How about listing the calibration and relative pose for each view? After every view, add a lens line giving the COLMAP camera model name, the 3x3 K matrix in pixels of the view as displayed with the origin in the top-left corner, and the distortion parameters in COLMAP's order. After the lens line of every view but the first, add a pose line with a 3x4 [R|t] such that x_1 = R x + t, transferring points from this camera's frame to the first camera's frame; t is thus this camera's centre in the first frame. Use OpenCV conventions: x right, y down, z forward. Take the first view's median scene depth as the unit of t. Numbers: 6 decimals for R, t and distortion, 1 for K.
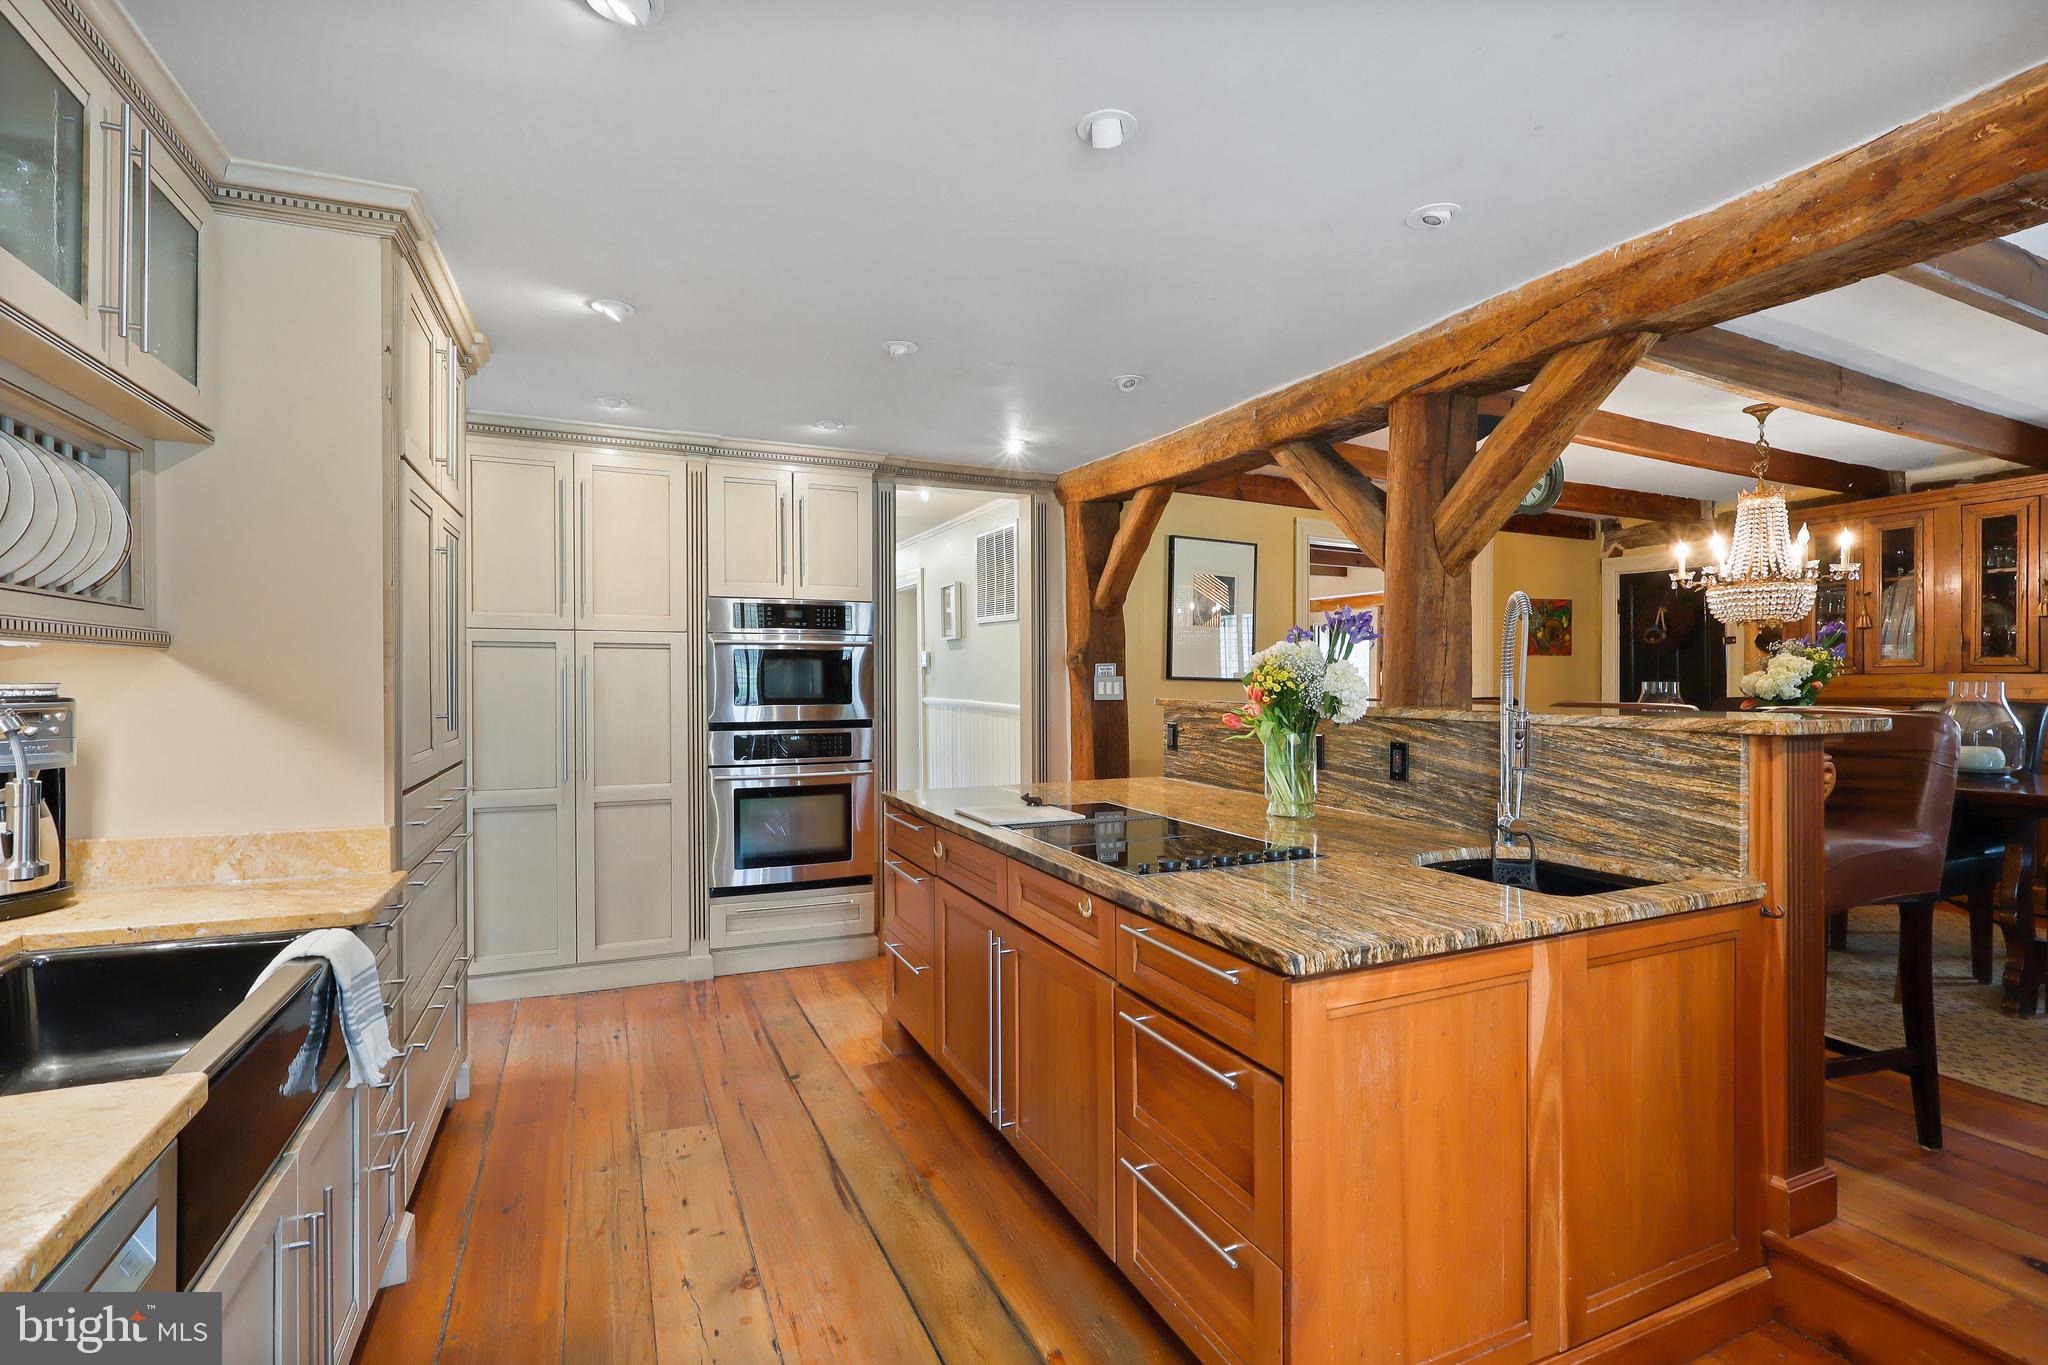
lens RADIAL K [[984.7, 0, 1011.6], [0, 984.7, 688.3], [0, 0, 1]] dist [-0.003122, 0.002403]
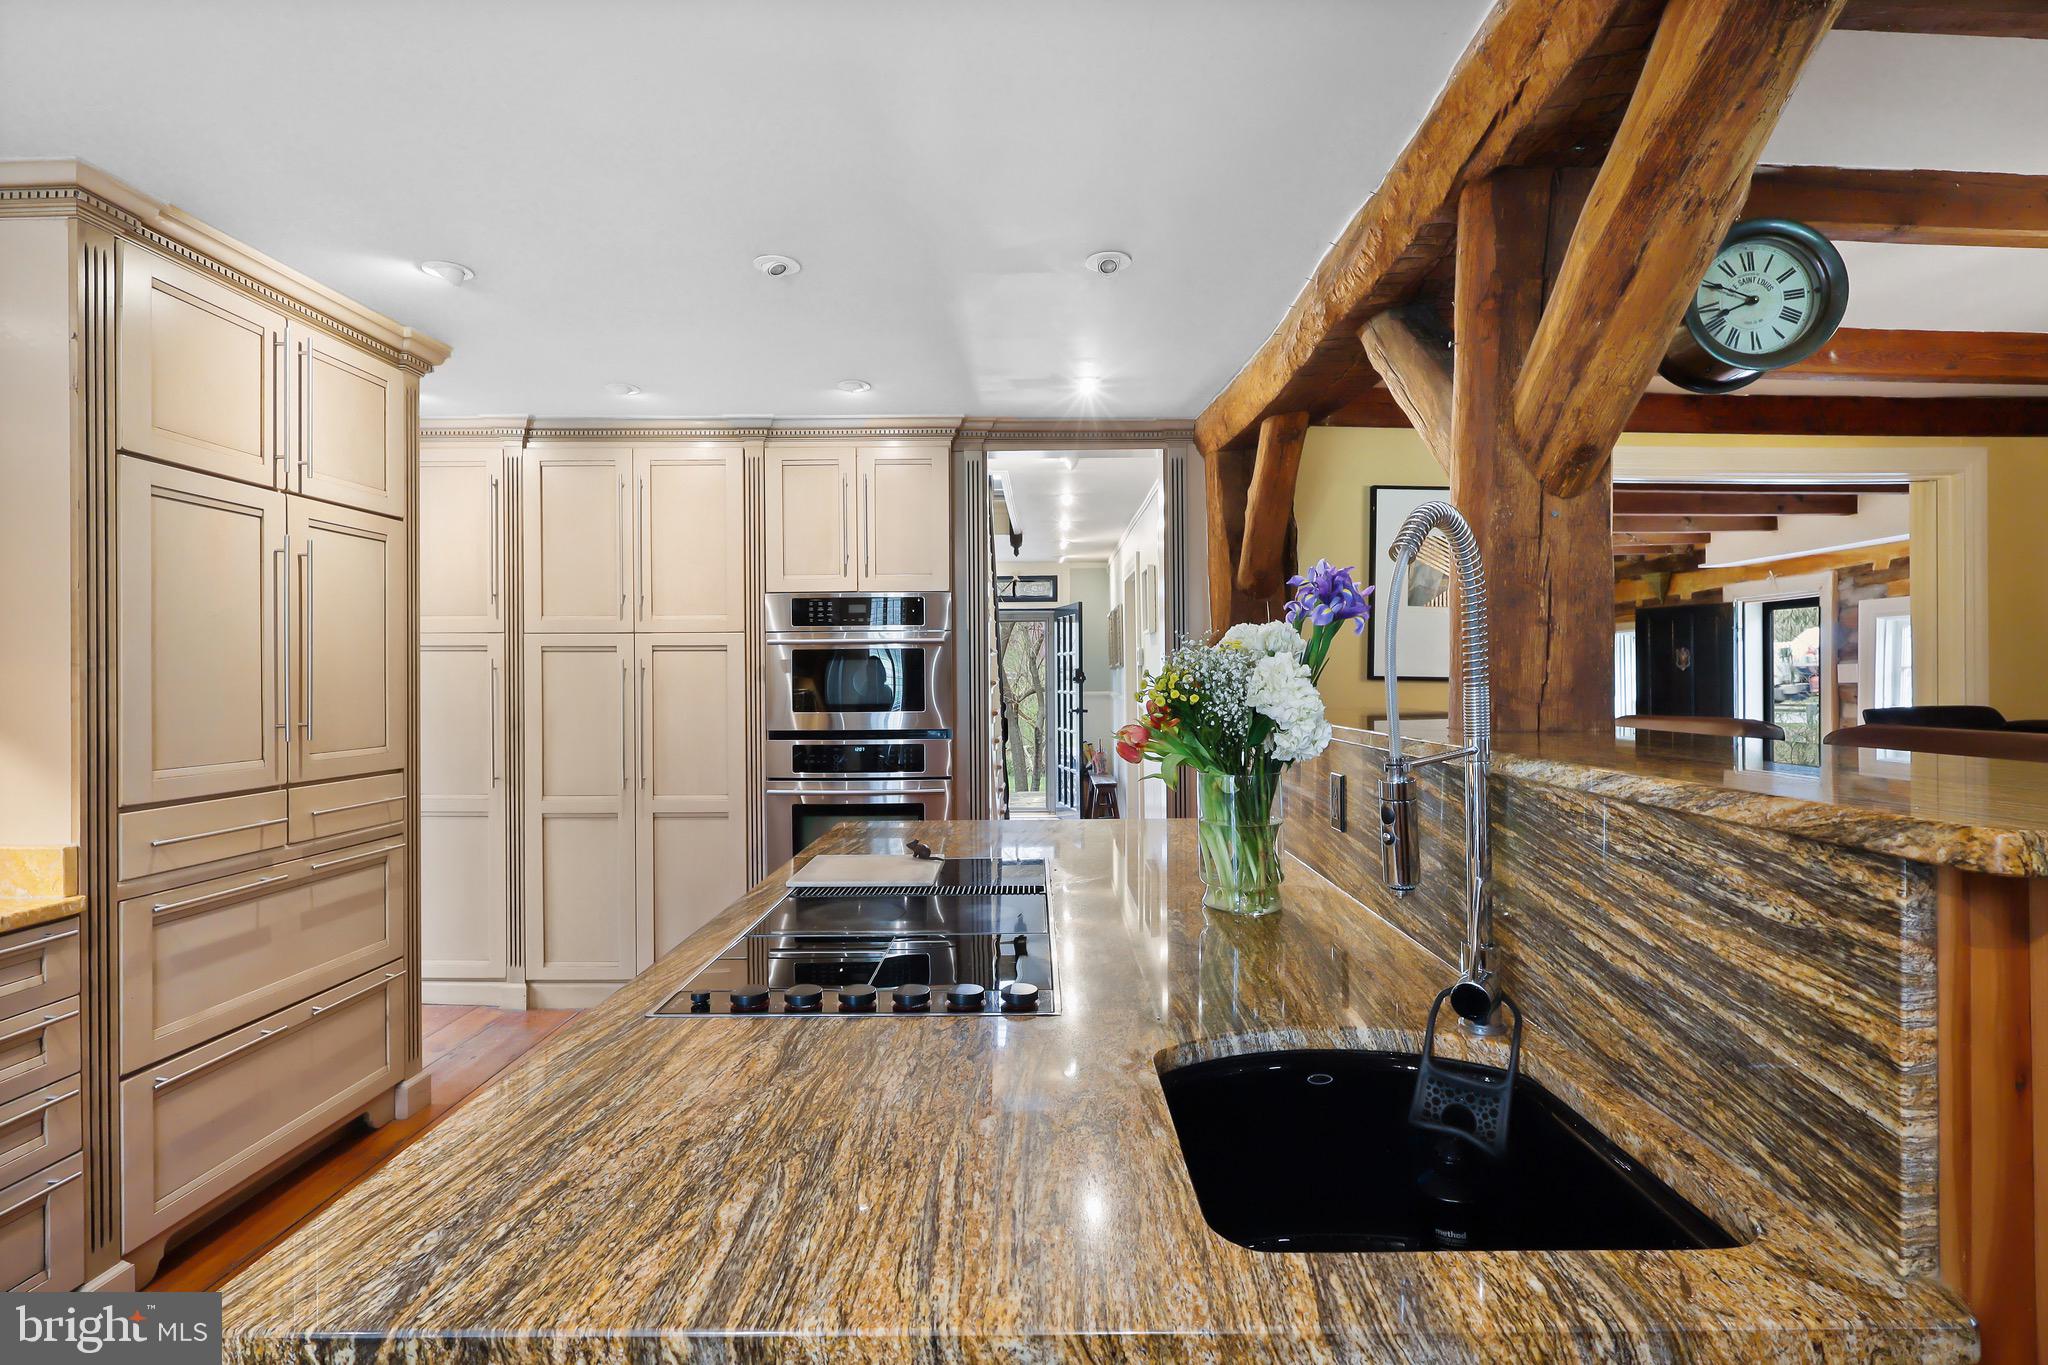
lens RADIAL K [[984.7, 0, 1027.2], [0, 984.7, 680.6], [0, 0, 1]] dist [-0.003122, 0.002403]
pose [[0.907319, -0.002928, -0.420433, 0.429885], [0.000852, 0.999986, -0.005126, -0.009362], [0.420442, 0.004293, 0.907309, 0.395427]]
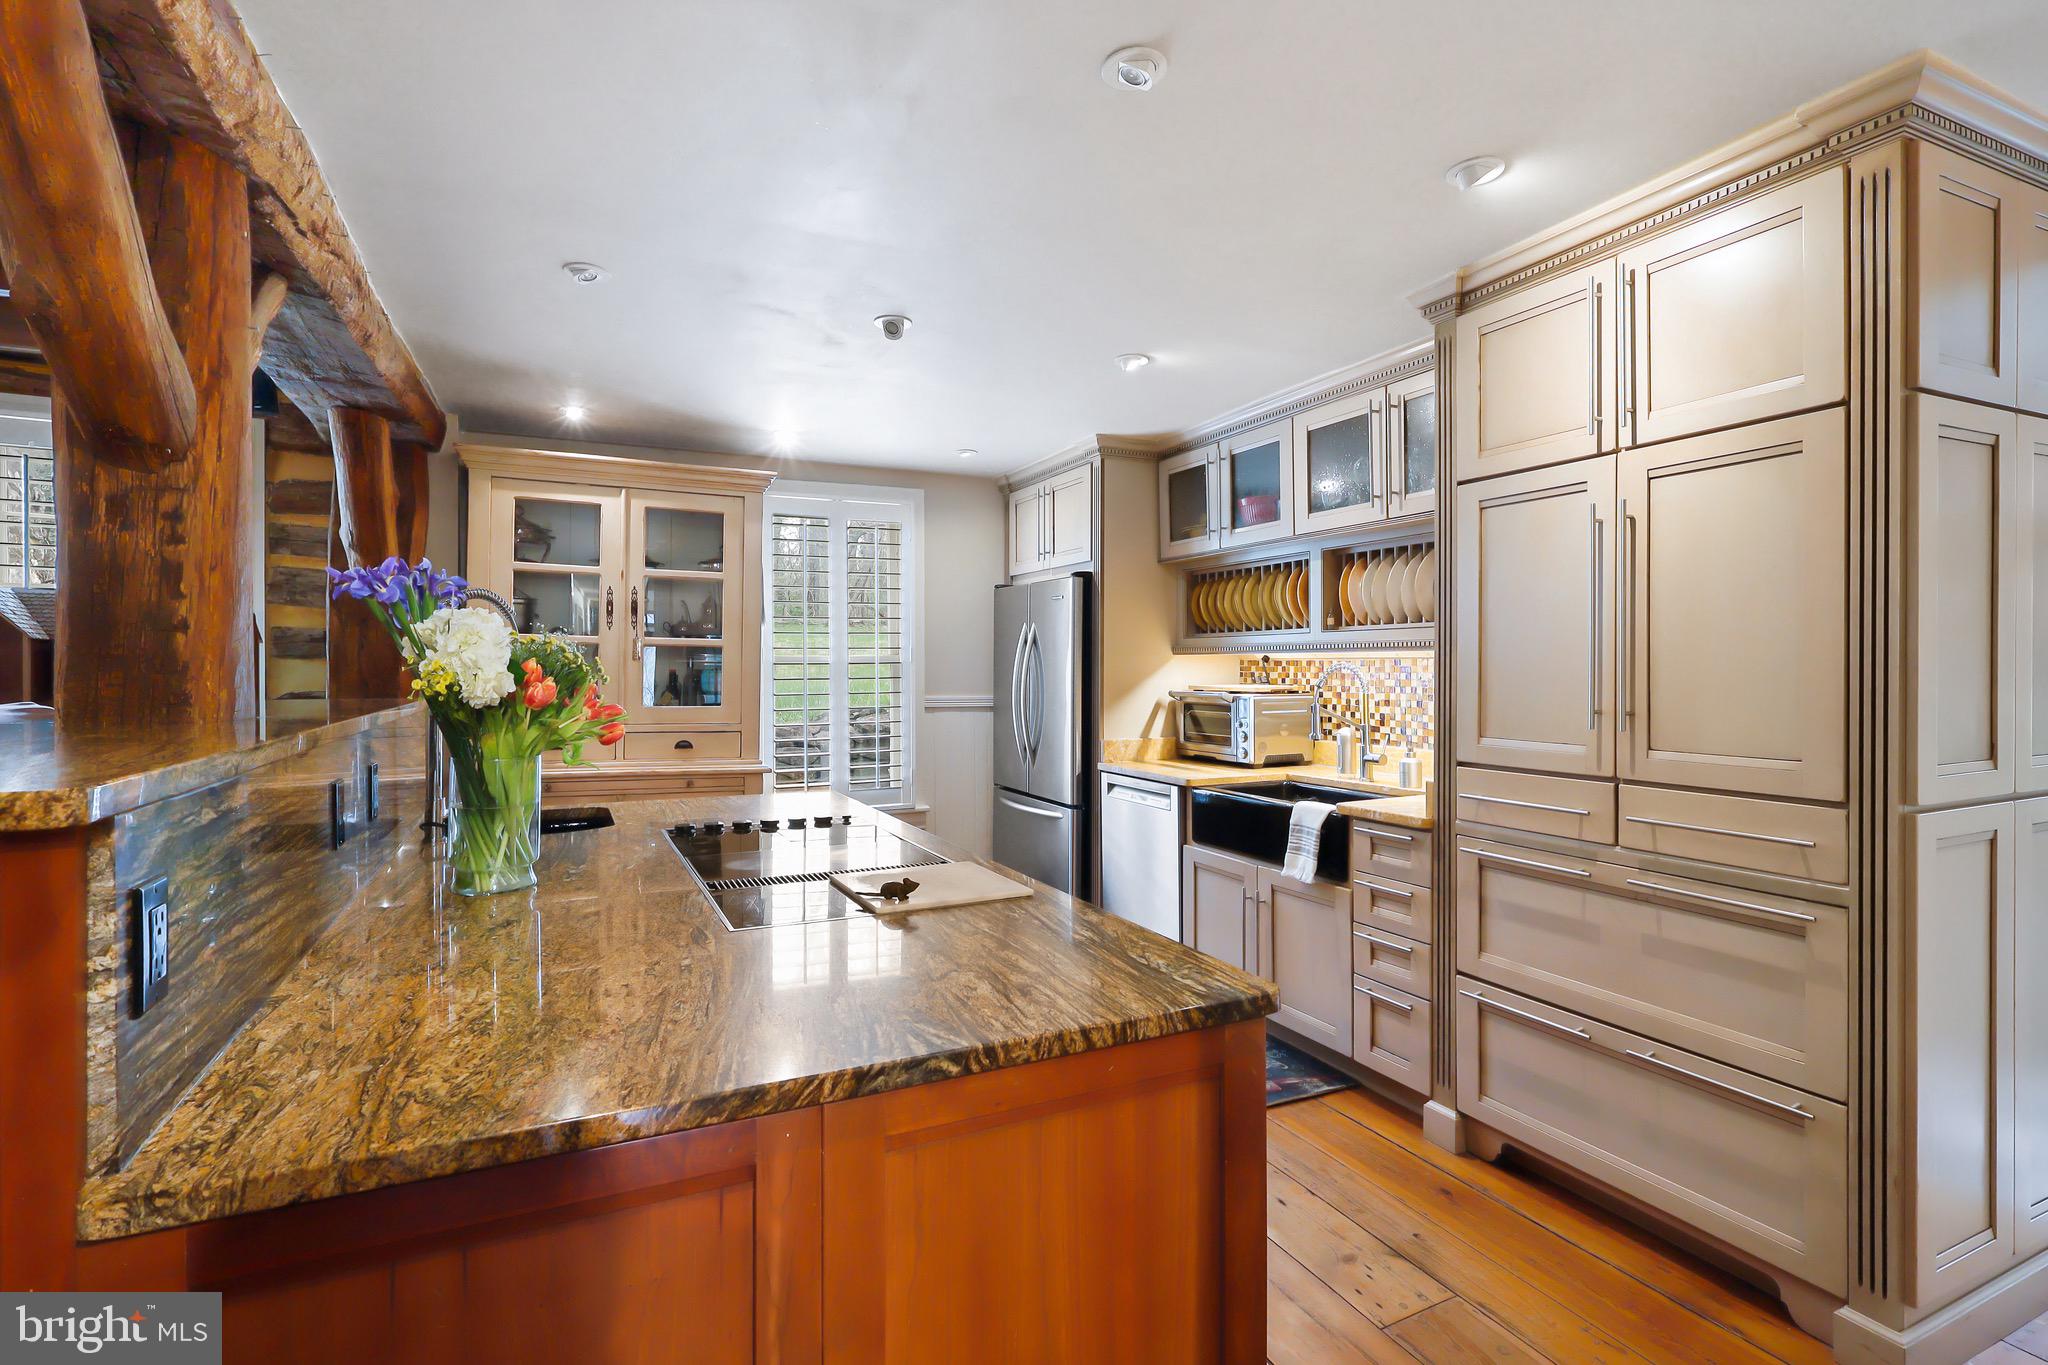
lens RADIAL K [[984.7, 0, 1026.3], [0, 984.7, 673.1], [0, 0, 1]] dist [-0.003122, 0.002403]
pose [[-0.999373, -0.000291, -0.035403, -0.029800], [-0.000744, 0.999918, 0.012795, -0.015350], [0.035397, 0.012813, -0.999291, 1.654435]]
